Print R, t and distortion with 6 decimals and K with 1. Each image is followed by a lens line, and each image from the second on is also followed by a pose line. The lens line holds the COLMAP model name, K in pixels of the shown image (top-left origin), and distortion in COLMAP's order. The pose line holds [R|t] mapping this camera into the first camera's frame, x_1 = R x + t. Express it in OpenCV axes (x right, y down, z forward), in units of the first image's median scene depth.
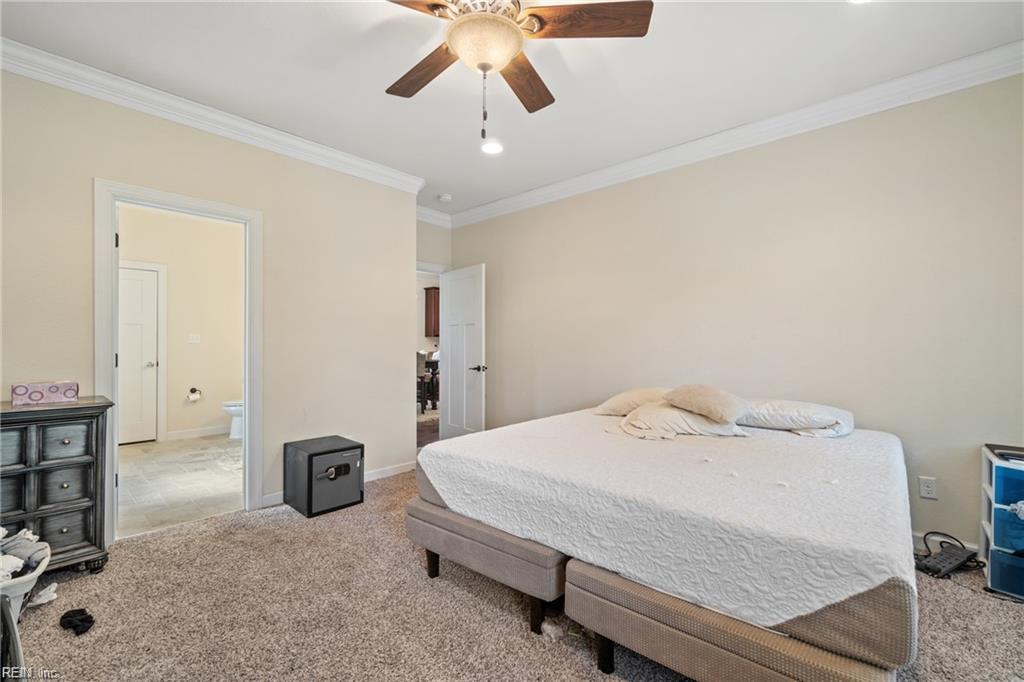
lens RADIAL K [[441.2, 0, 513.9], [0, 441.2, 344.6], [0, 0, 1]] dist [-0.003407, 0.000953]
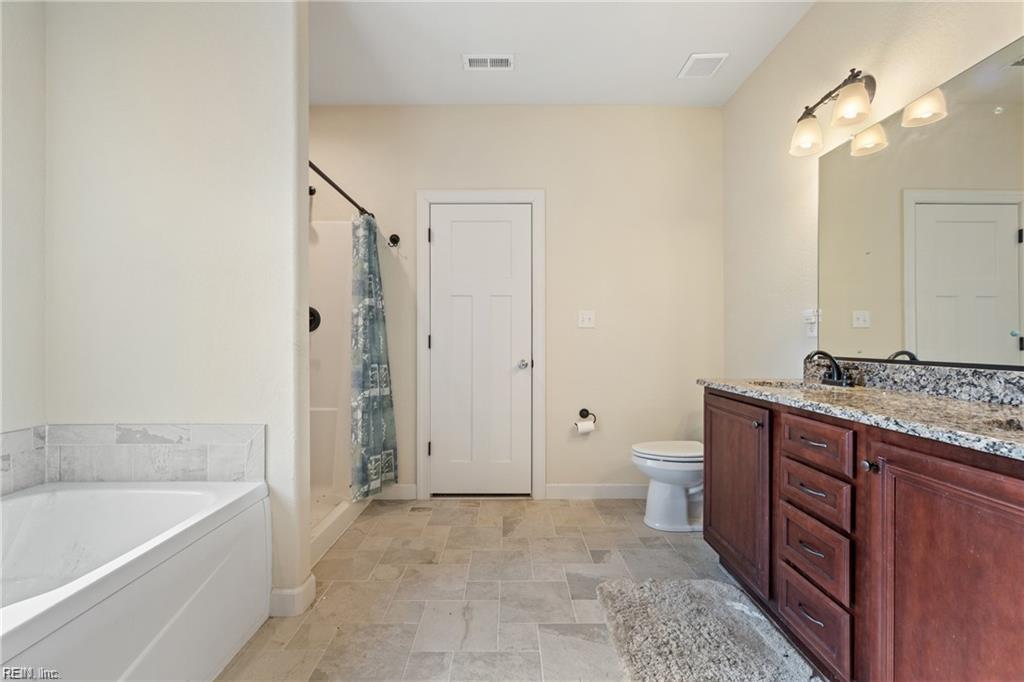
lens RADIAL K [[441.2, 0, 511.5], [0, 441.2, 342.3], [0, 0, 1]] dist [-0.003407, 0.000953]
pose [[0.671117, -0.000818, -0.741351, -0.387951], [0.005118, 0.999981, 0.003530, 0.013738], [0.741334, -0.006163, 0.671108, 0.574390]]
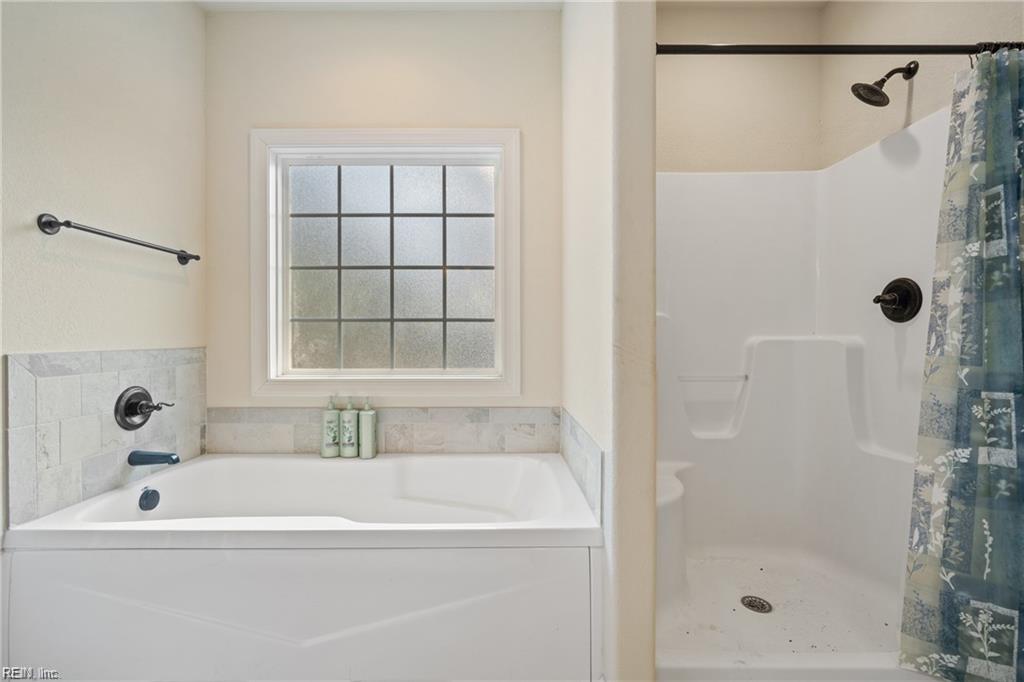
lens RADIAL K [[441.2, 0, 510.2], [0, 441.2, 339.5], [0, 0, 1]] dist [-0.003407, 0.000953]
pose [[-0.740565, 0.005462, -0.671962, -0.564683], [0.007213, 0.999974, 0.000179, 0.011977], [0.671946, -0.004714, -0.740585, 0.825167]]
